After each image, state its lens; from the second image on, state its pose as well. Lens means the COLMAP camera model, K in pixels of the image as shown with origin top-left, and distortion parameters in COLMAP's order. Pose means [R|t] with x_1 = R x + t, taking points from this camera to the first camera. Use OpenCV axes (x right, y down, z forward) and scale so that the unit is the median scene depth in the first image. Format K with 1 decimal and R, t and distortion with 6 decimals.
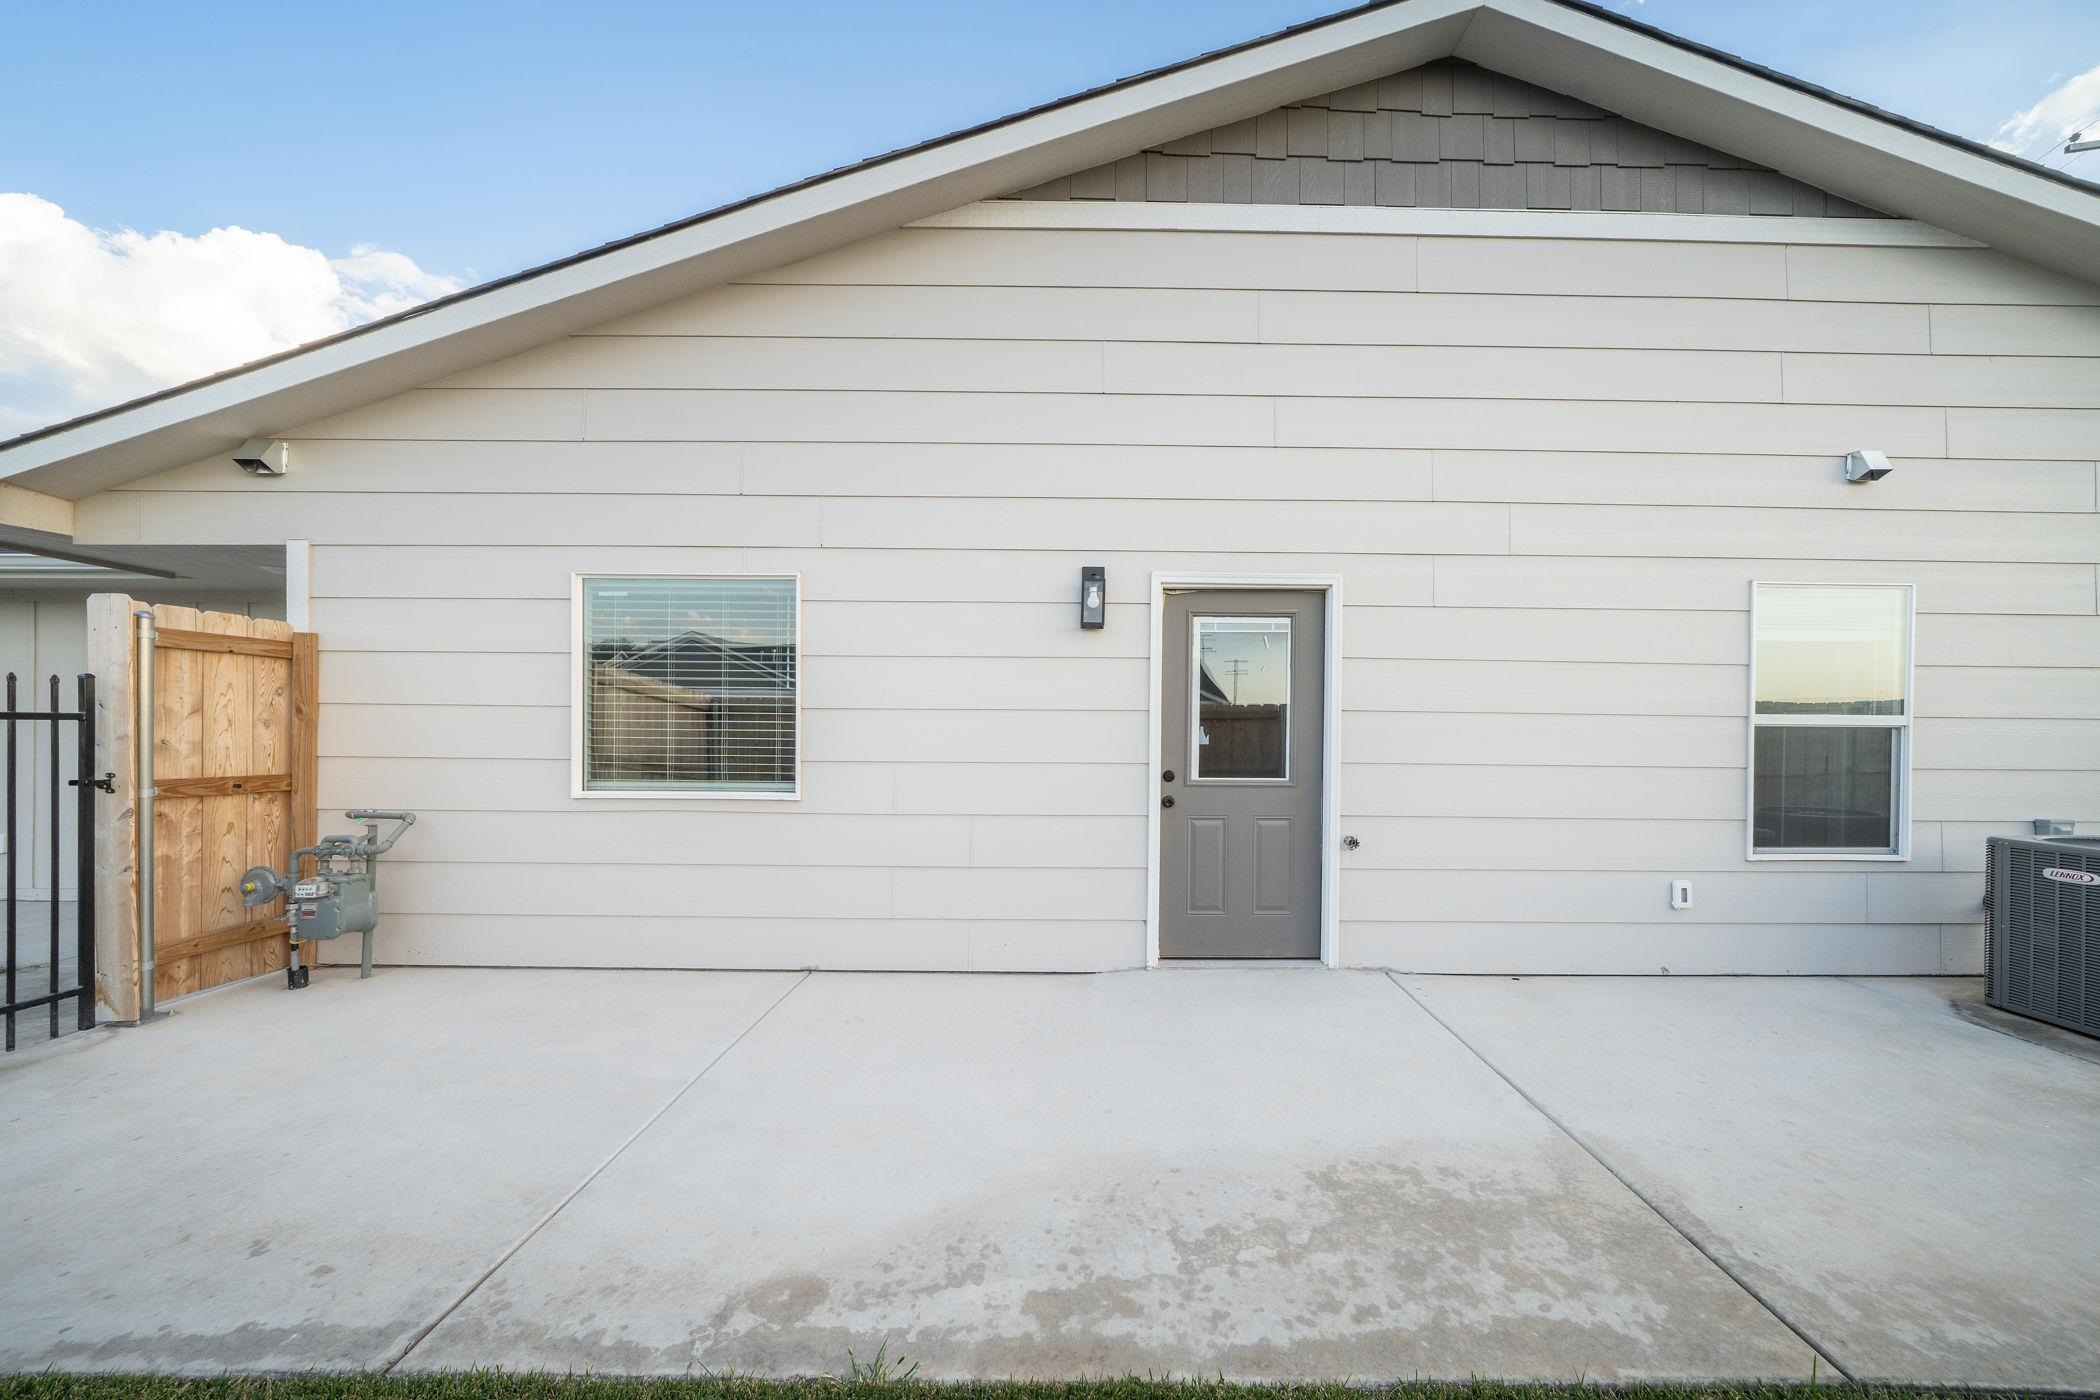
lens RADIAL K [[694.4, 0, 1053.1], [0, 694.4, 743.2], [0, 0, 1]] dist [-0.007845, 0.000296]
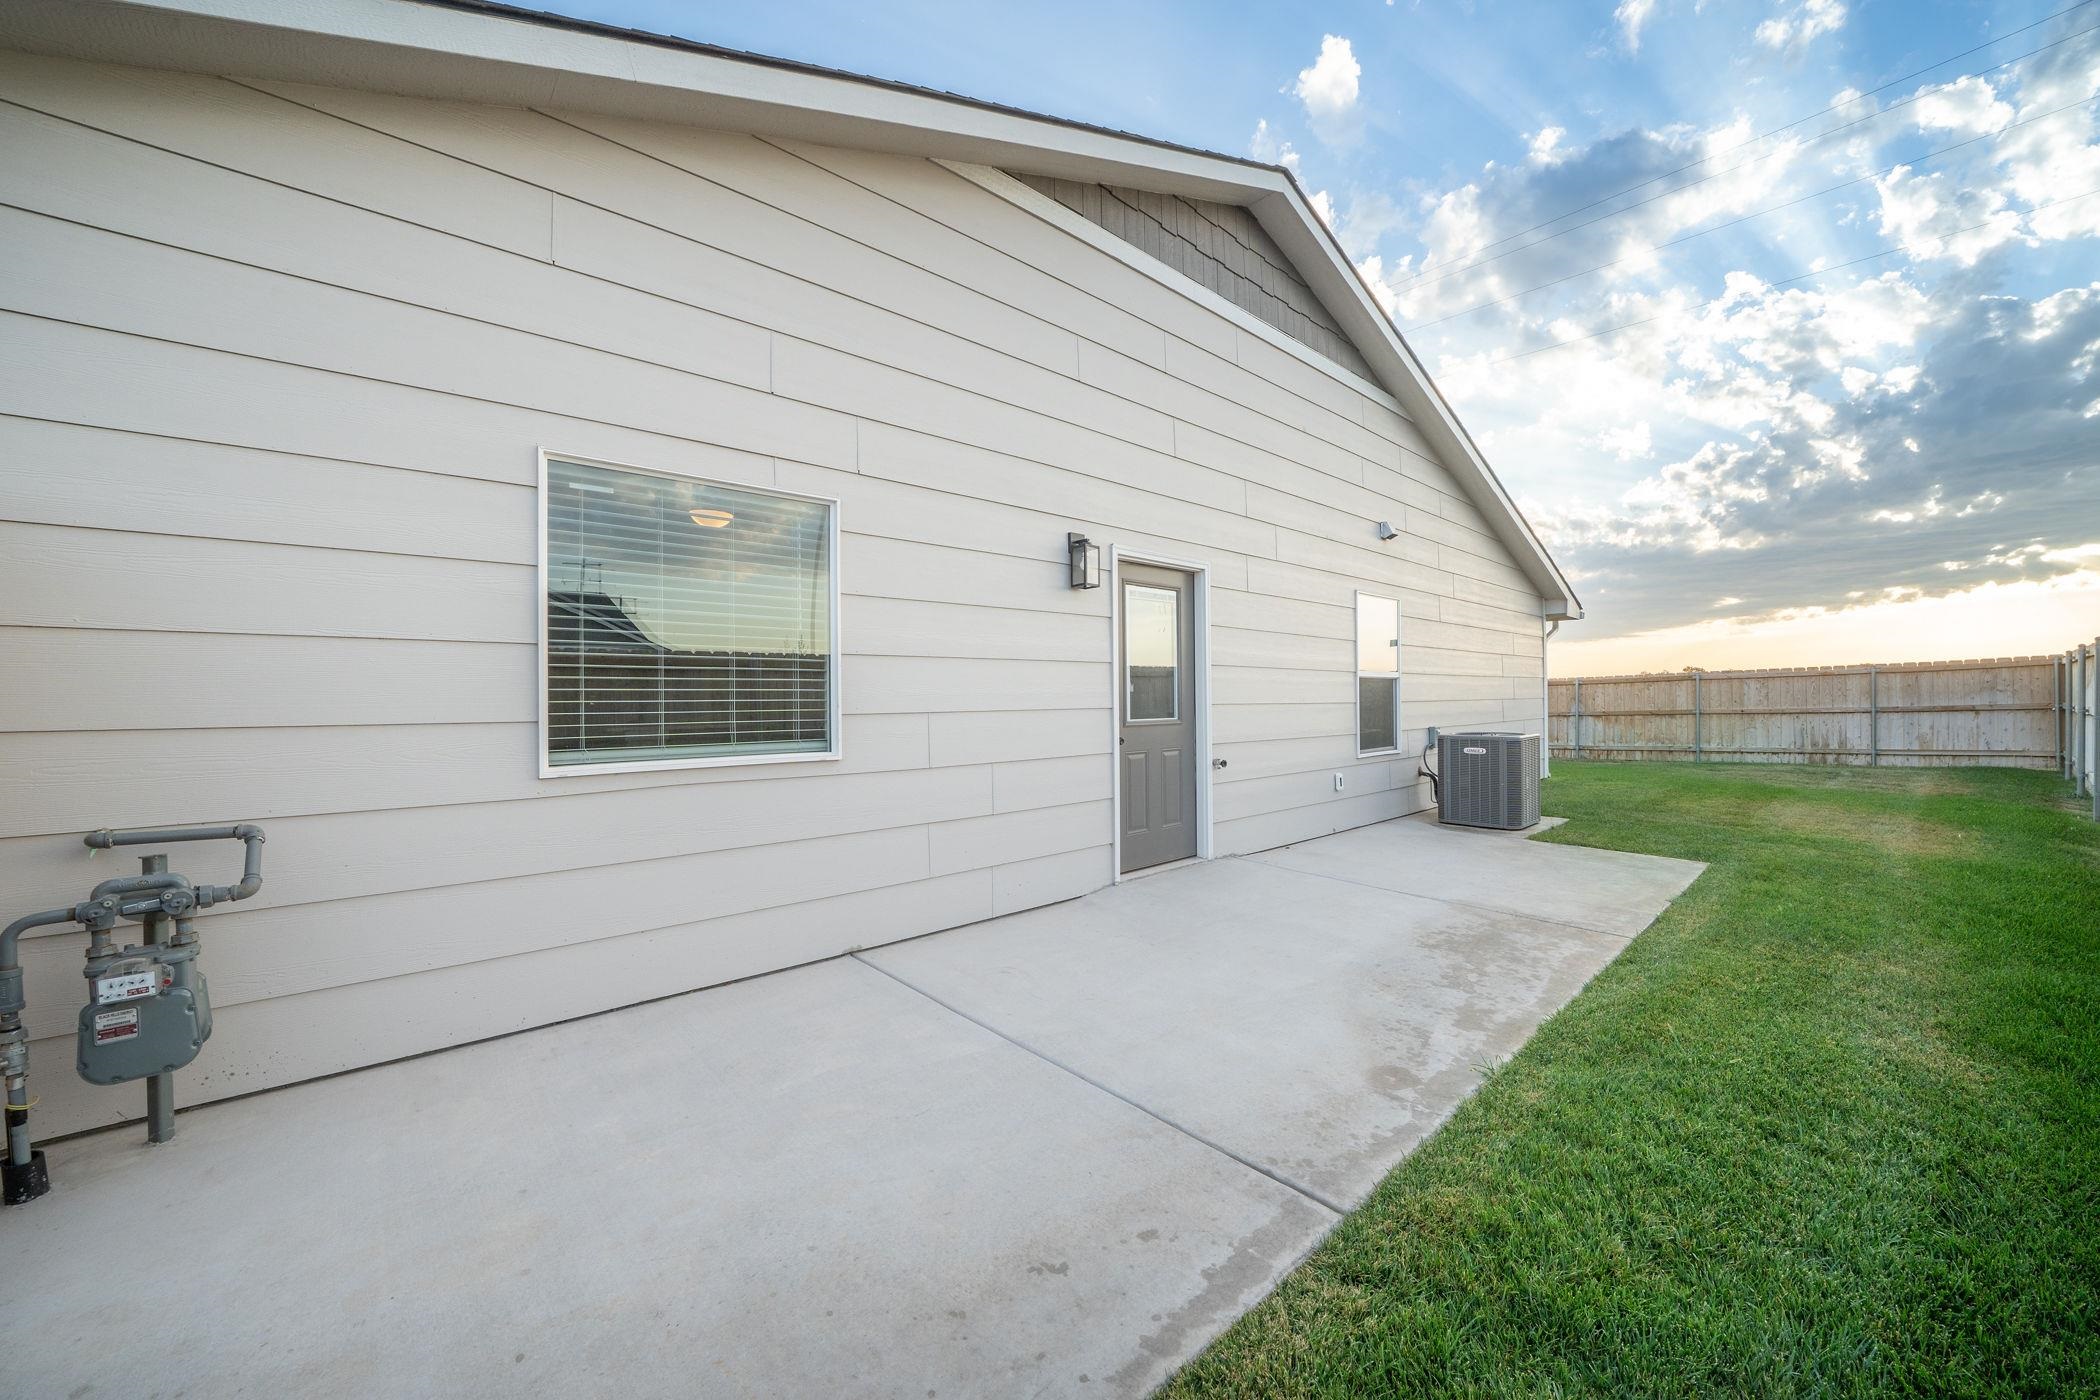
lens RADIAL K [[728.1, 0, 1050.0], [0, 728.1, 700.0], [0, 0, 1]] dist [-0.024141, 0.000187]
pose [[0.770137, -0.018032, 0.637623, -0.747466], [0.021953, 0.999757, 0.001757, 0.011754], [-0.637500, 0.012645, 0.770346, 0.130872]]
